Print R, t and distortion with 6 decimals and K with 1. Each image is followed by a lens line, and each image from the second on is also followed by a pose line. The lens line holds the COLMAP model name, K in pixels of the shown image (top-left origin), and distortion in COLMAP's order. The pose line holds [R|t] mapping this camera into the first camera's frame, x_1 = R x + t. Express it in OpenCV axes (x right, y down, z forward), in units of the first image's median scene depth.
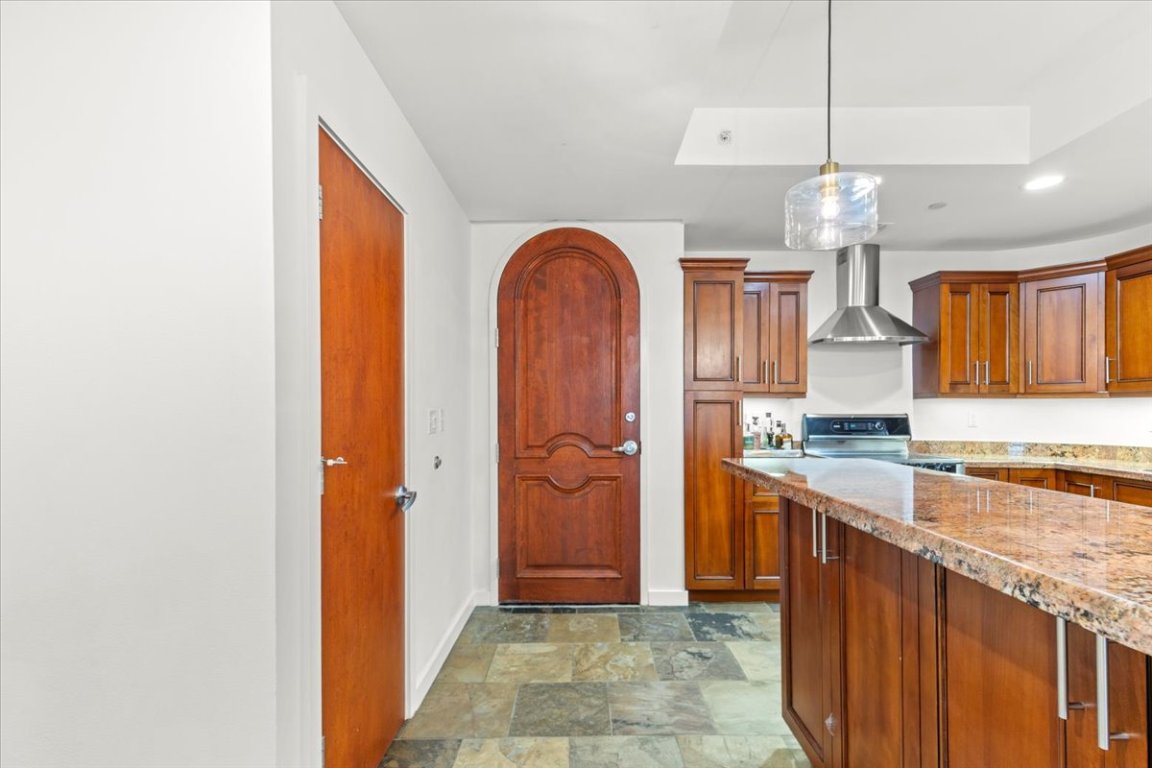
lens RADIAL K [[526.3, 0, 581.6], [0, 526.3, 406.4], [0, 0, 1]] dist [0.011448, -0.003931]
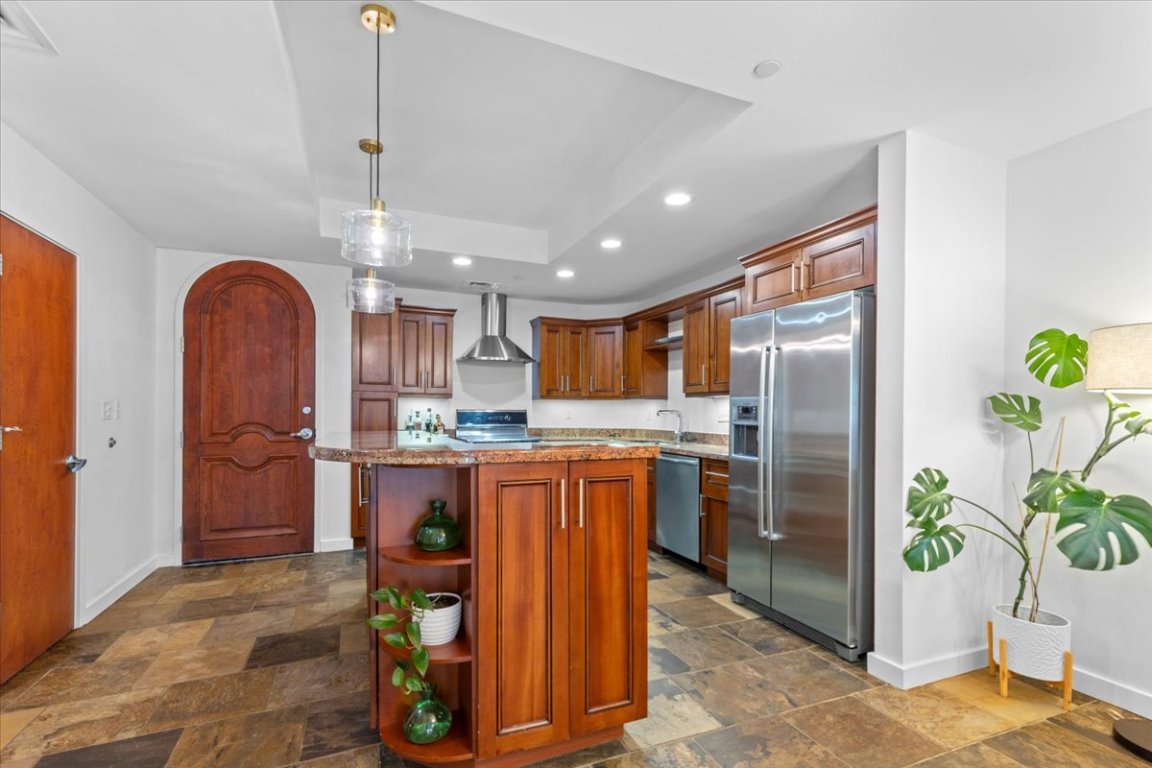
lens RADIAL K [[528.6, 0, 585.3], [0, 528.6, 408.2], [0, 0, 1]] dist [0.012669, -0.002969]
pose [[0.915287, 0.005653, 0.402762, 0.195117], [-0.003641, 0.999977, -0.005762, 0.020089], [-0.402786, 0.003807, 0.915286, -0.491061]]
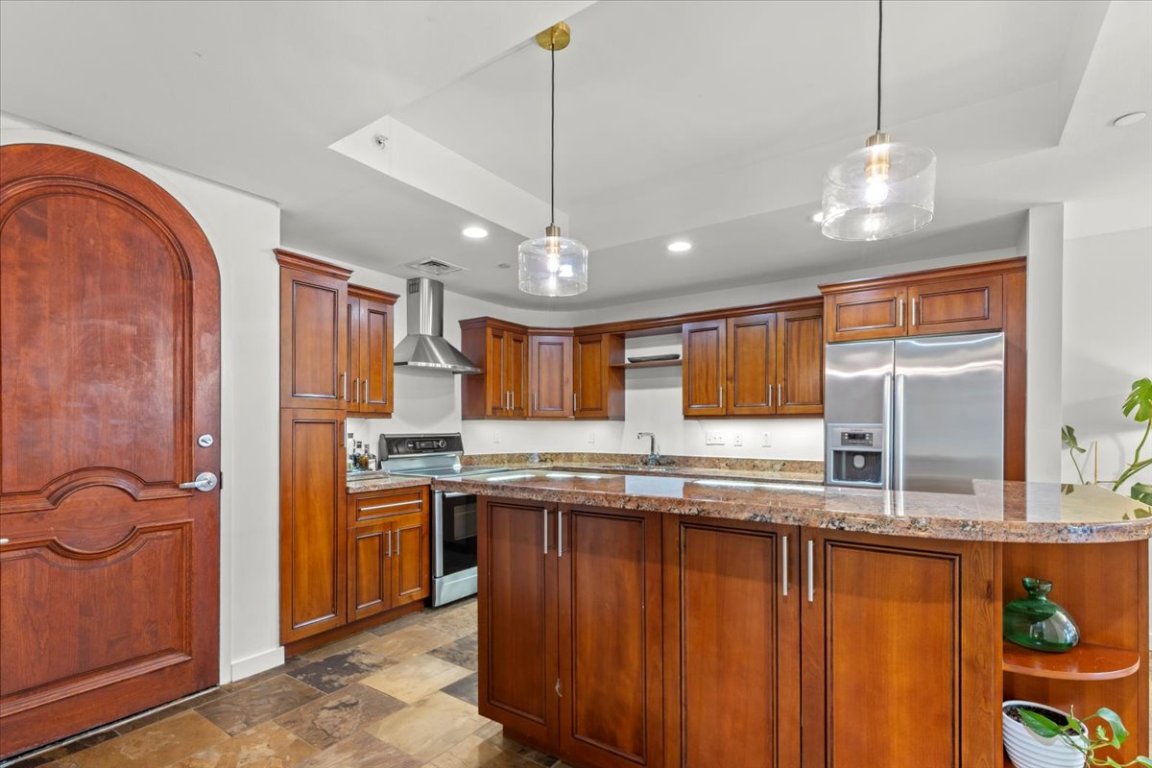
lens RADIAL K [[528.6, 0, 588.5], [0, 528.6, 424.3], [0, 0, 1]] dist [0.012669, -0.002969]
pose [[0.559143, 0.003848, 0.829062, -0.230931], [-0.000870, 0.999991, -0.004054, -0.000754], [-0.829071, 0.001546, 0.559142, 0.120667]]
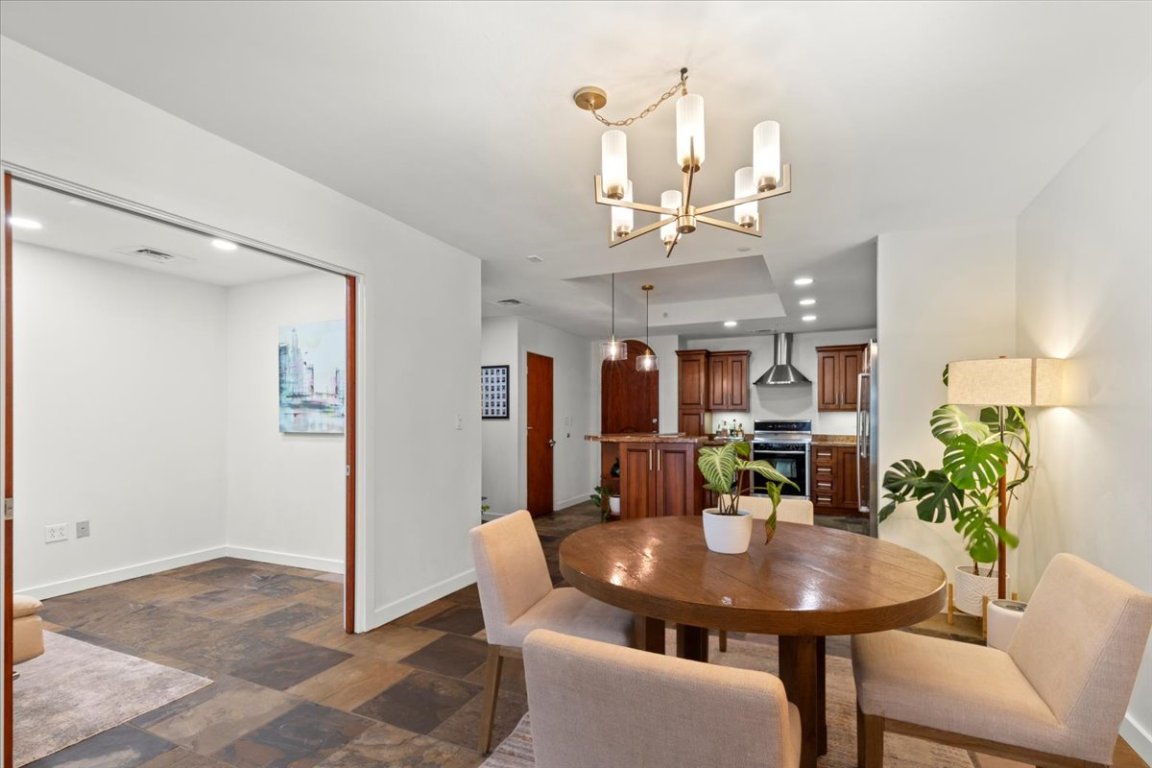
lens RADIAL K [[528.6, 0, 584.5], [0, 528.6, 412.8], [0, 0, 1]] dist [0.012669, -0.002969]
pose [[0.913139, -0.004756, -0.407621, 0.747104], [-0.001620, 0.999882, -0.015295, 0.020675], [0.407646, 0.014626, 0.913023, -1.215378]]
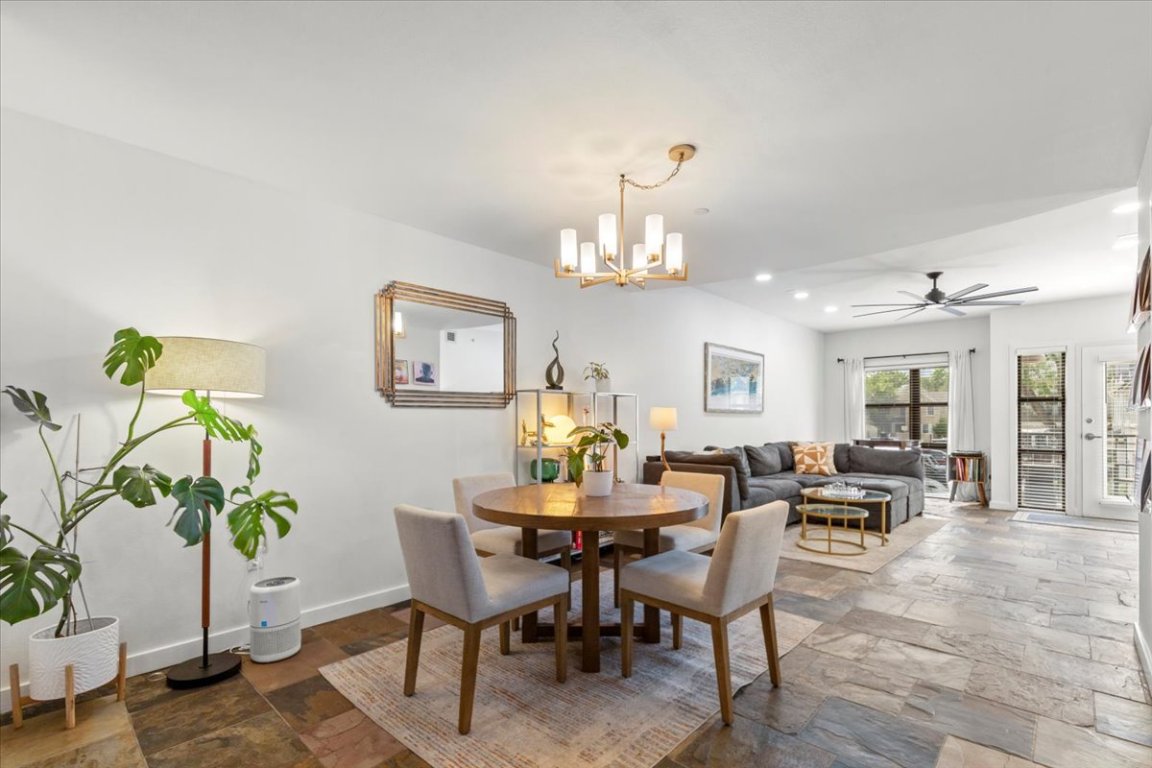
lens RADIAL K [[528.6, 0, 586.7], [0, 528.6, 415.8], [0, 0, 1]] dist [0.012669, -0.002969]
pose [[-0.740832, 0.001200, 0.671689, 0.118460], [0.000141, 0.999999, -0.001631, 0.028243], [-0.671691, -0.001113, -0.740831, -0.028754]]
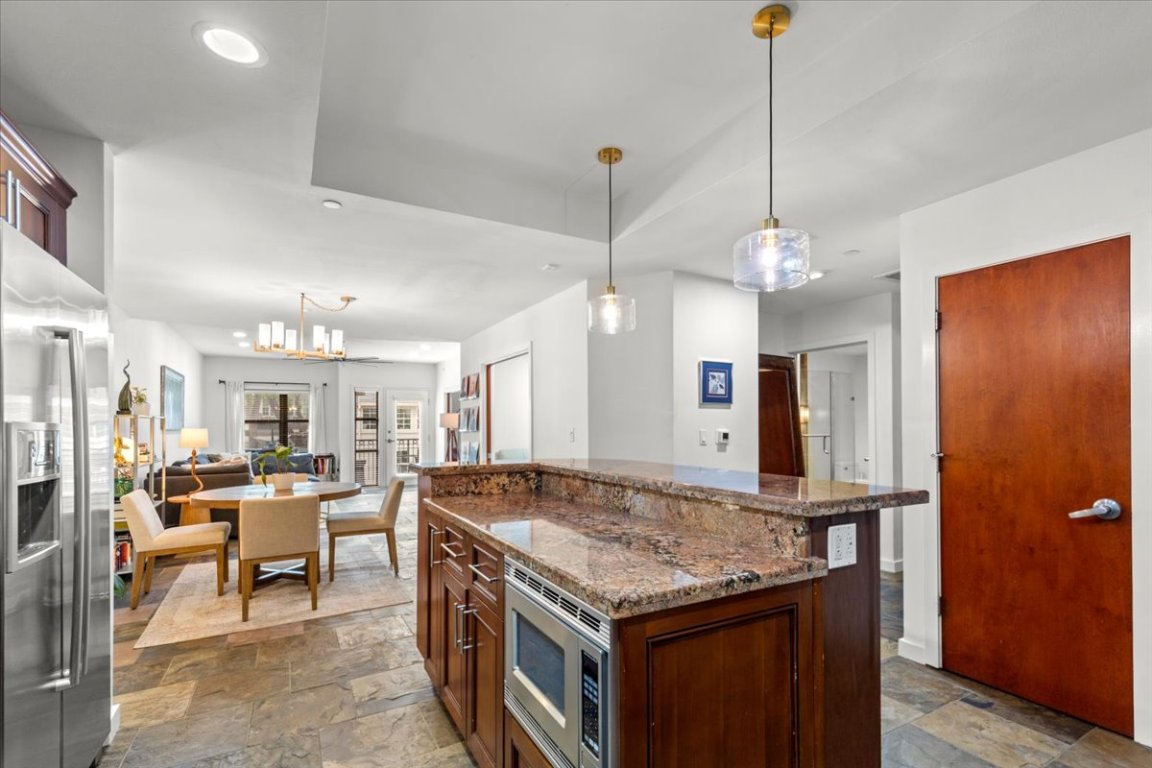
lens RADIAL K [[528.6, 0, 582.3], [0, 528.6, 418.2], [0, 0, 1]] dist [0.012669, -0.002969]
pose [[-0.869107, 0.000417, -0.494623, 0.673097], [0.005882, 0.999938, -0.009493, -0.004603], [0.494589, -0.011160, -0.869056, 0.858232]]
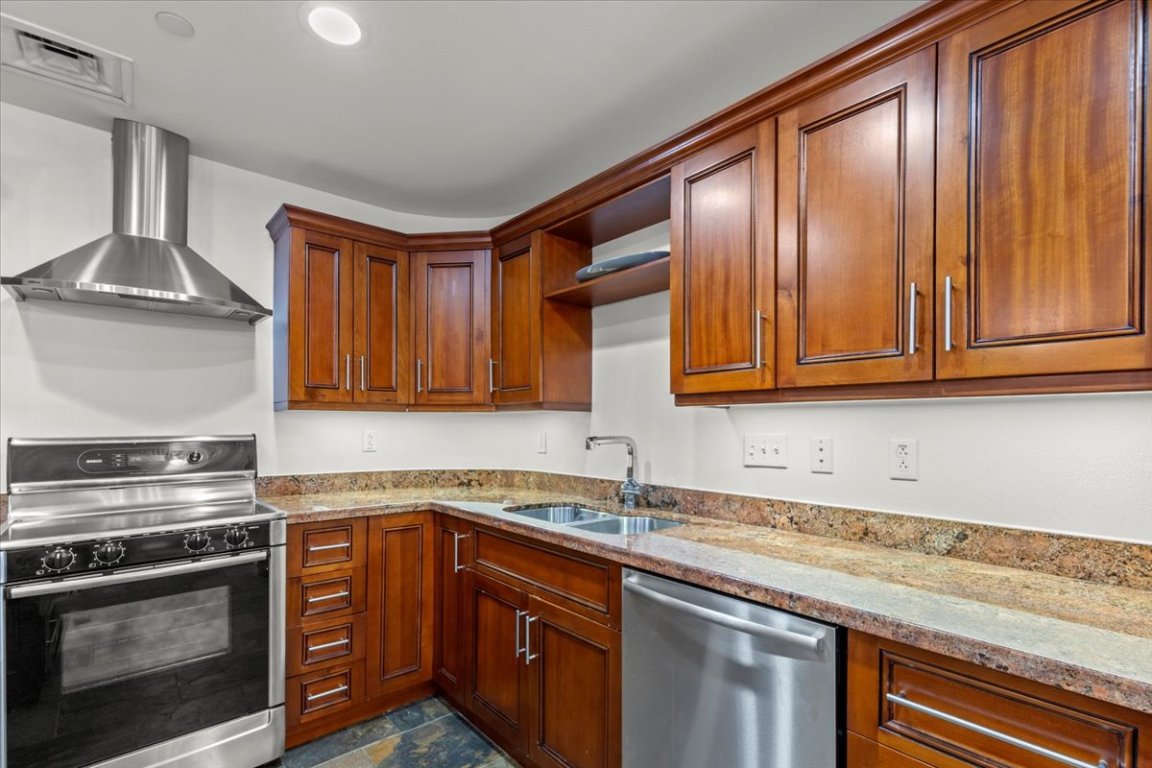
lens RADIAL K [[528.6, 0, 587.3], [0, 528.6, 420.7], [0, 0, 1]] dist [0.012669, -0.002969]
pose [[0.743579, 0.003688, 0.668638, 0.564969], [-0.001401, 0.999991, -0.003957, -0.000142], [-0.668647, 0.002006, 0.743577, 0.322906]]
